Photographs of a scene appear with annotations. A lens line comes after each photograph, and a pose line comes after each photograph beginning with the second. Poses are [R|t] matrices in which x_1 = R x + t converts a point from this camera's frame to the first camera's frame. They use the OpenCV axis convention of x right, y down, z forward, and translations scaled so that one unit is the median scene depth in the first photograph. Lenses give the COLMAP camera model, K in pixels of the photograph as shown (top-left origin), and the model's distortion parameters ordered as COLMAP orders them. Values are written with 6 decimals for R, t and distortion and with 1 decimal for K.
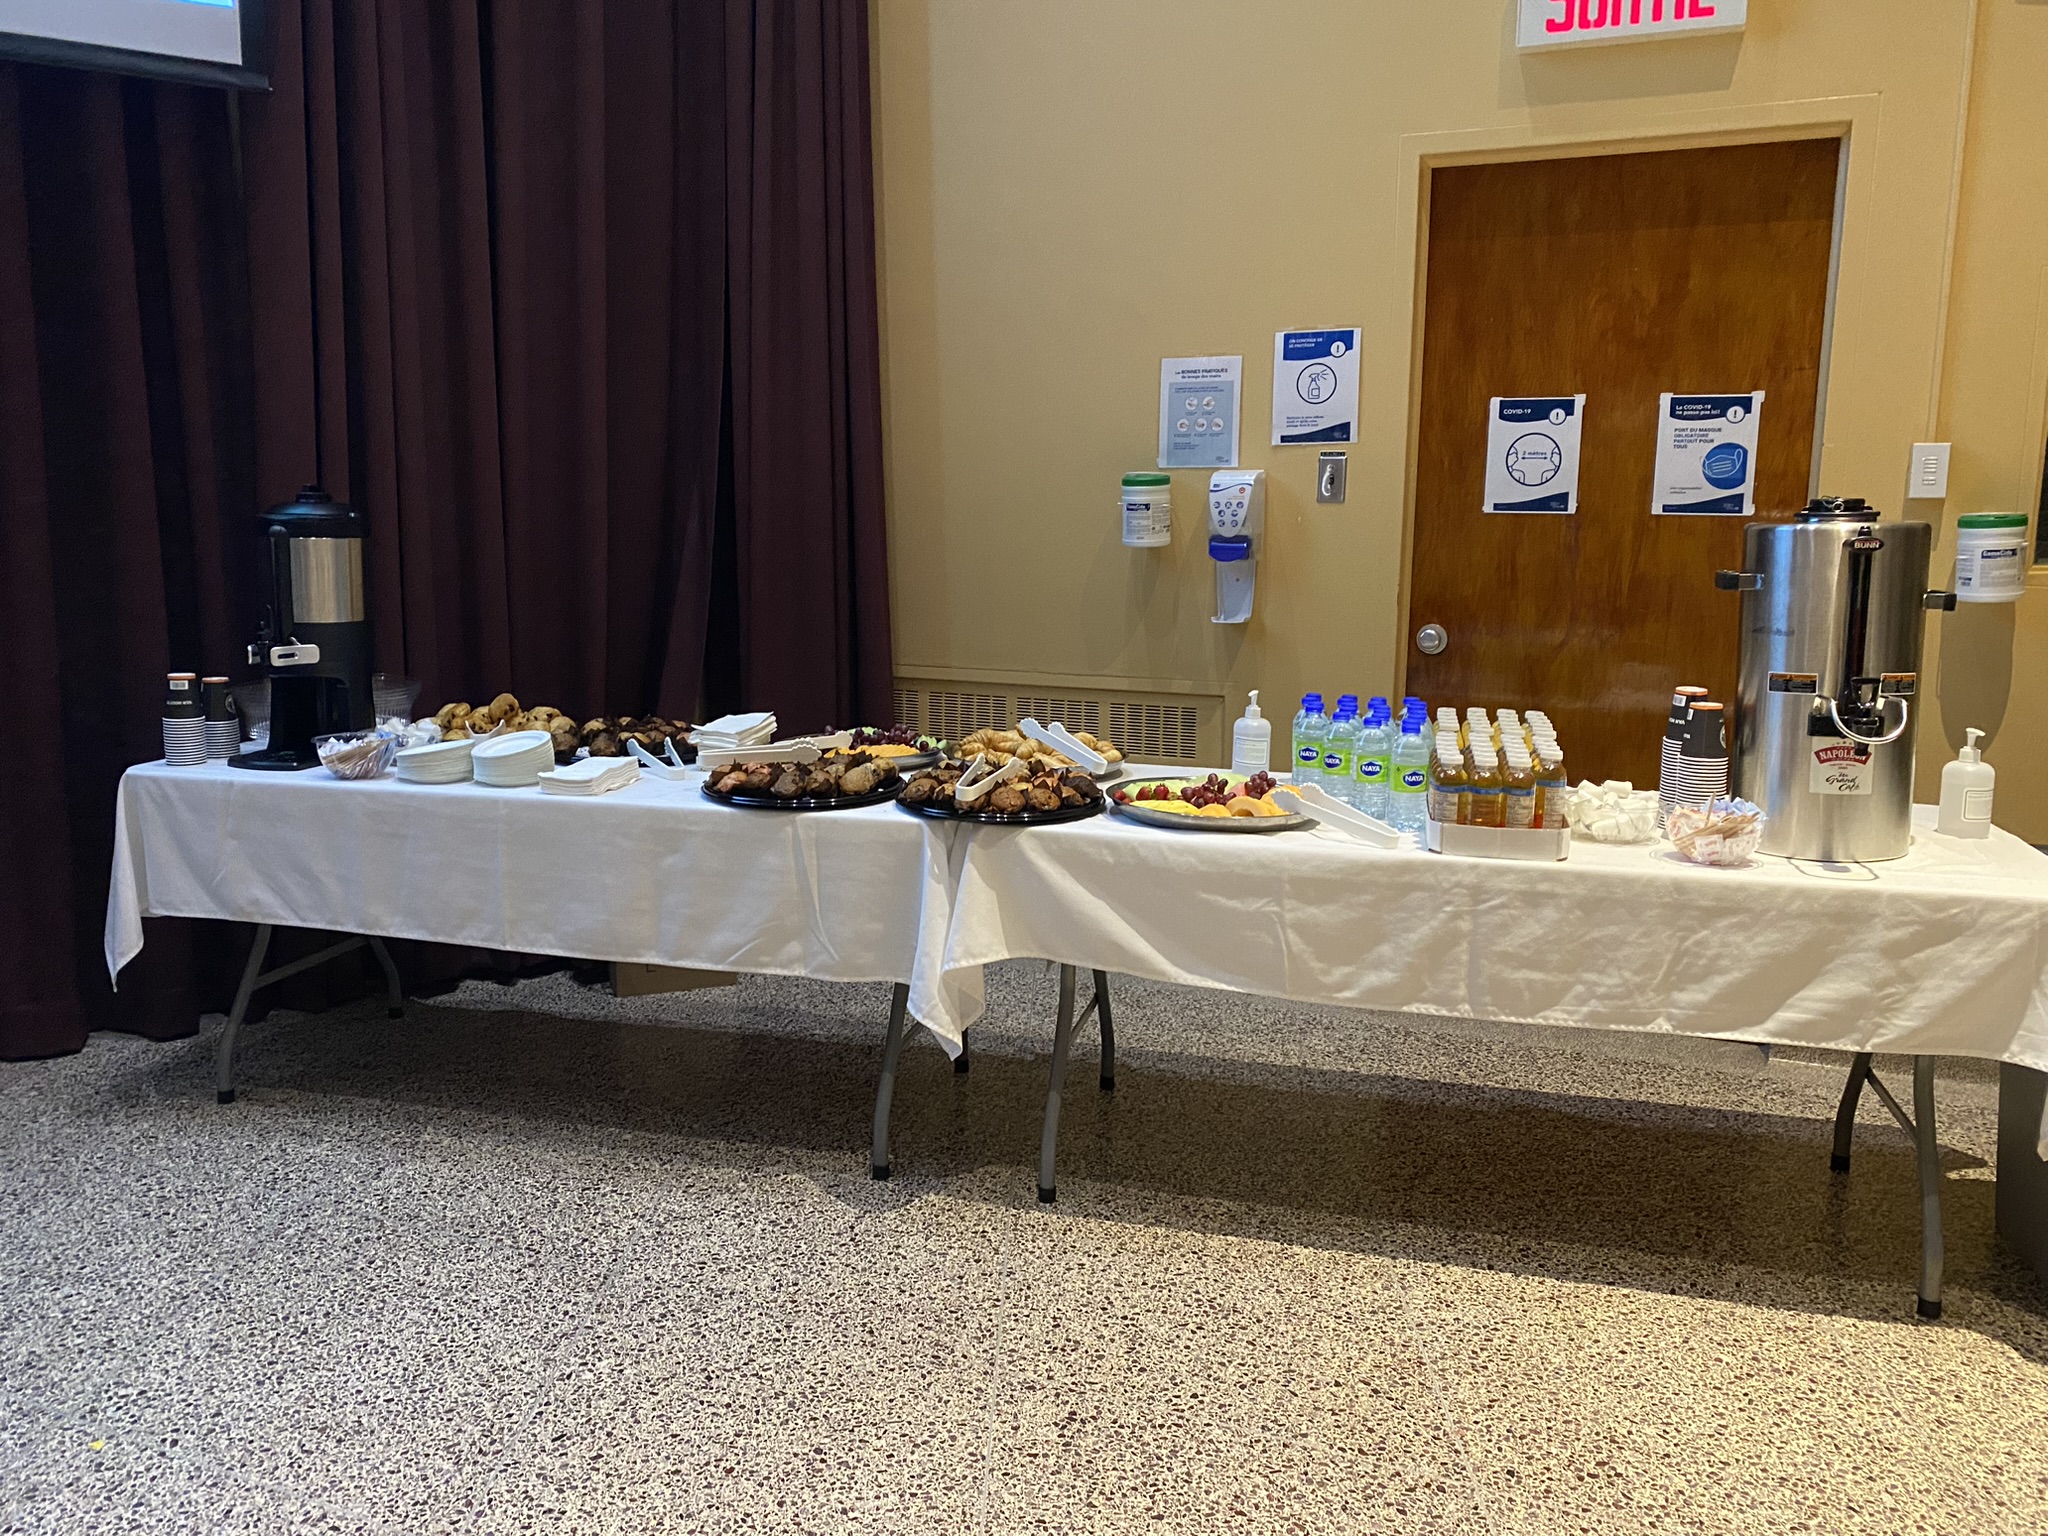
lens RADIAL K [[1557.3, 0, 1024.0], [0, 1557.3, 739.1], [0, 0, 1]] dist [0.017059, 0.006291]
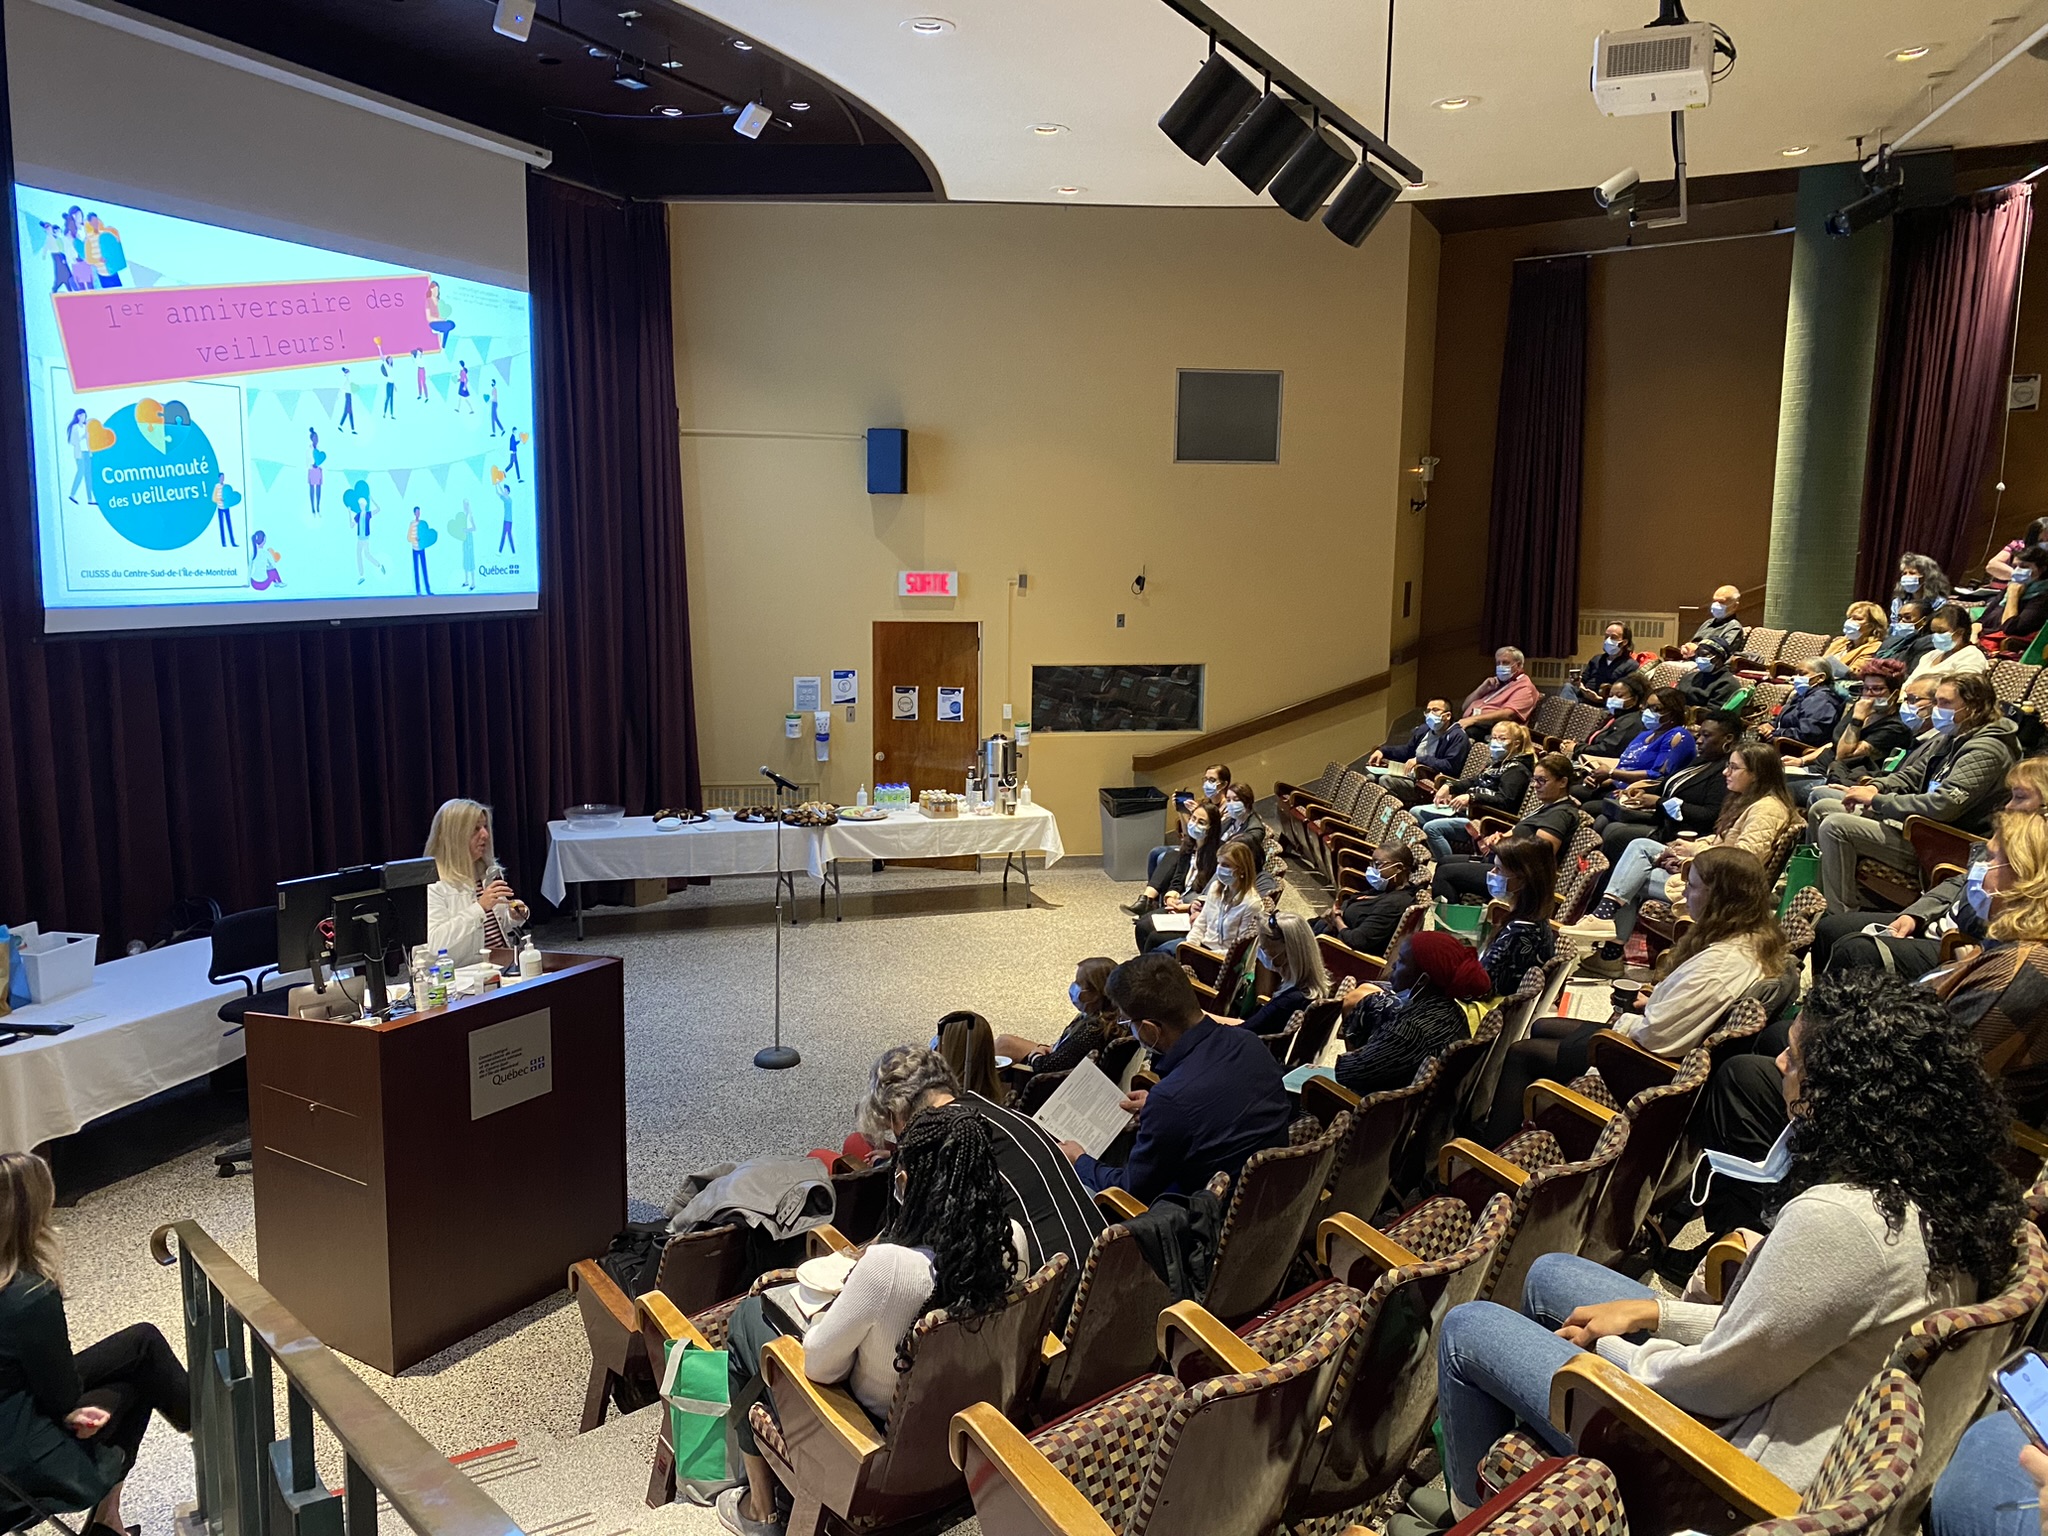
lens RADIAL K [[1557.3, 0, 1024.0], [0, 1557.3, 739.1], [0, 0, 1]] dist [0.017059, 0.006291]
pose [[0.828052, -0.074369, 0.555696, -1.436088], [0.078796, 0.996763, 0.015982, -0.151412], [-0.555086, 0.030553, 0.831232, -2.080276]]
